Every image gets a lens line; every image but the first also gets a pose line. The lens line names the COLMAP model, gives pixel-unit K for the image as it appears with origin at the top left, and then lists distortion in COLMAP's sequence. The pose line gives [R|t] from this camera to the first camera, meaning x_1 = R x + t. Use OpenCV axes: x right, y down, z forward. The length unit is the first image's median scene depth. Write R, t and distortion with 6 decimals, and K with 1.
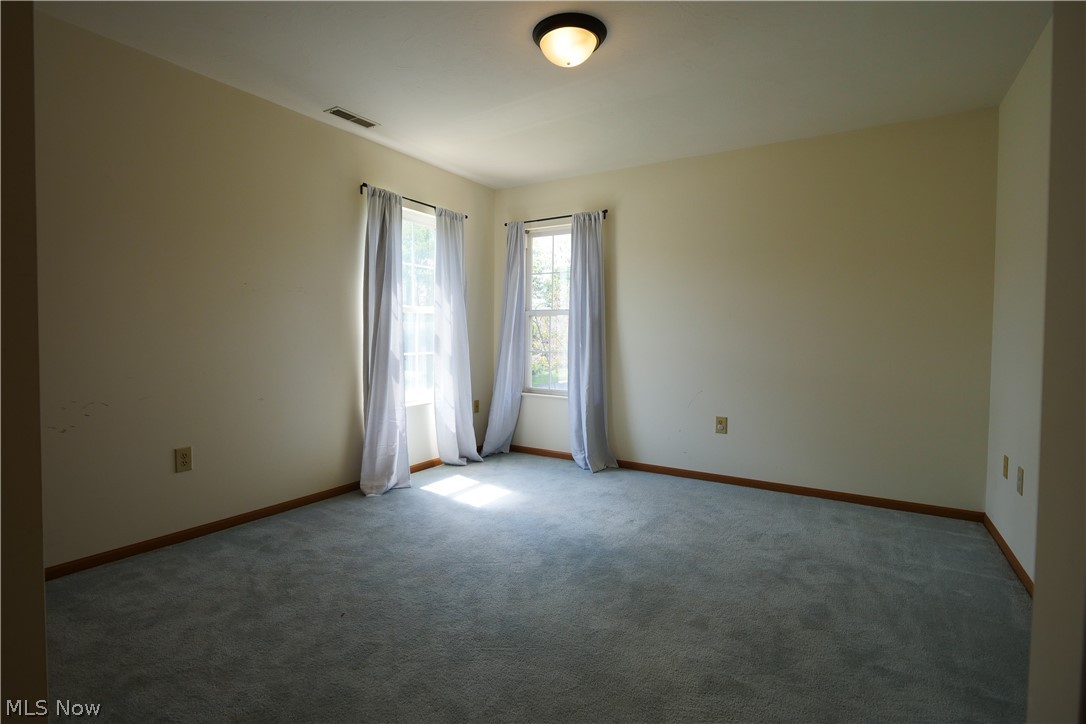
lens RADIAL K [[530.2, 0, 534.8], [0, 530.2, 354.4], [0, 0, 1]] dist [-0.012063, -0.001783]
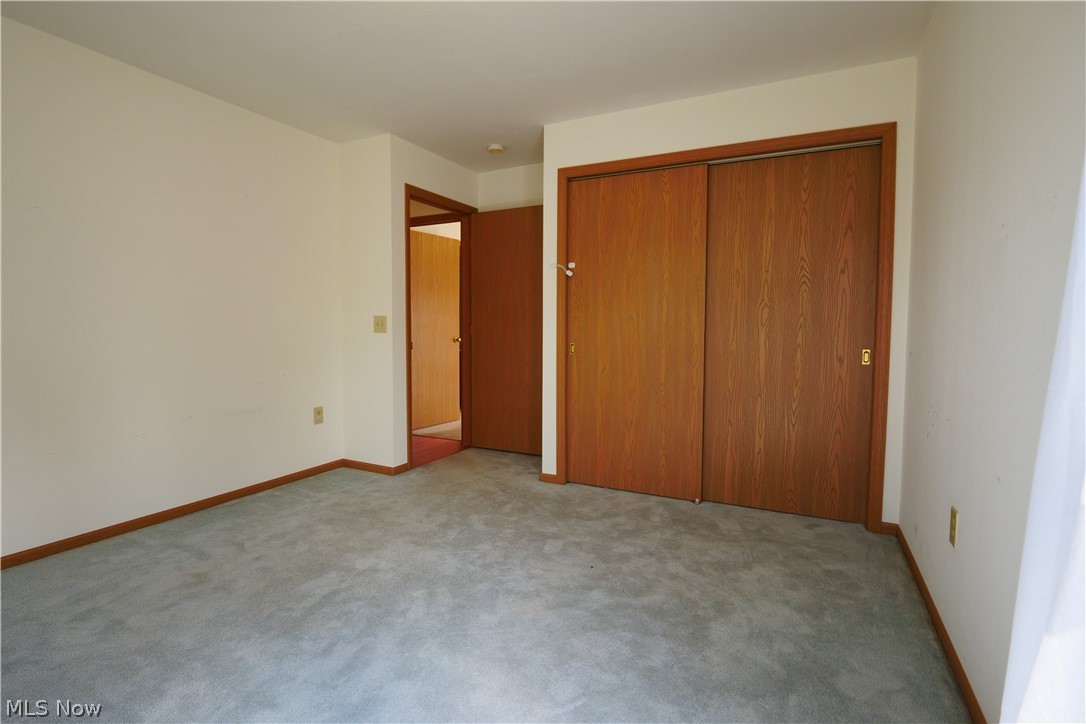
lens RADIAL K [[530.2, 0, 534.8], [0, 530.2, 354.4], [0, 0, 1]] dist [-0.012063, -0.001783]
pose [[-0.997370, -0.011163, -0.071615, -0.090048], [-0.017413, 0.996034, 0.087255, -0.044877], [0.070357, 0.088273, -0.993609, 1.272441]]
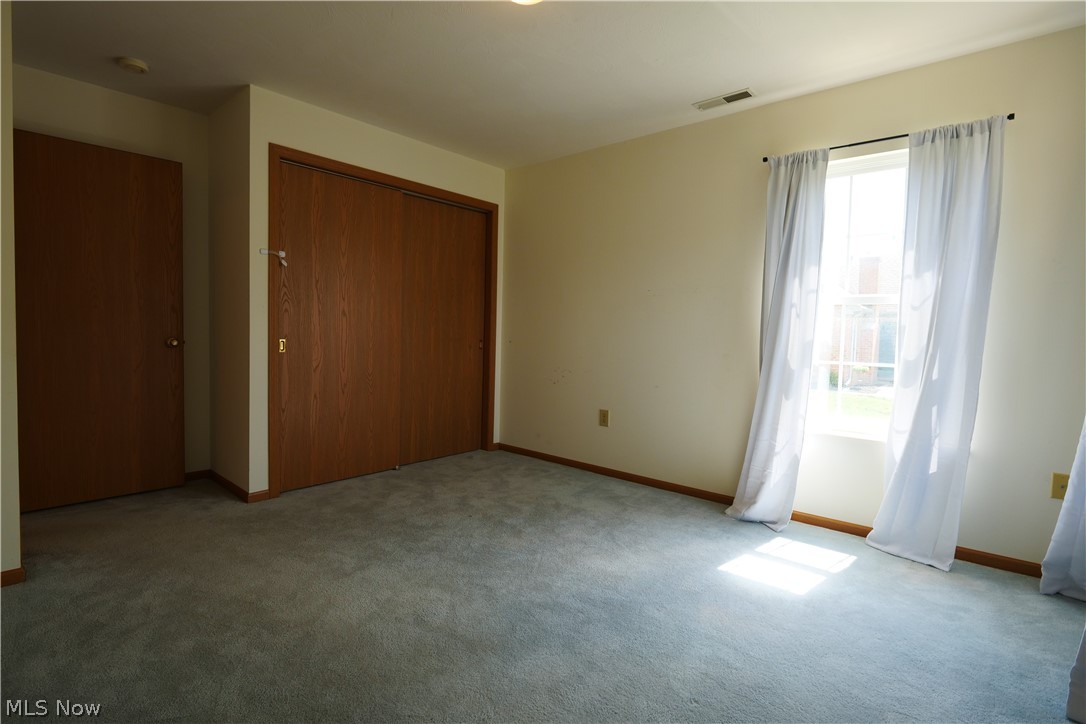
lens RADIAL K [[530.2, 0, 534.8], [0, 530.2, 354.4], [0, 0, 1]] dist [-0.012063, -0.001783]
pose [[-0.169258, 0.032381, -0.985040, 0.630418], [-0.062143, 0.997121, 0.043456, -0.019792], [0.983611, 0.068568, -0.166759, 0.839505]]
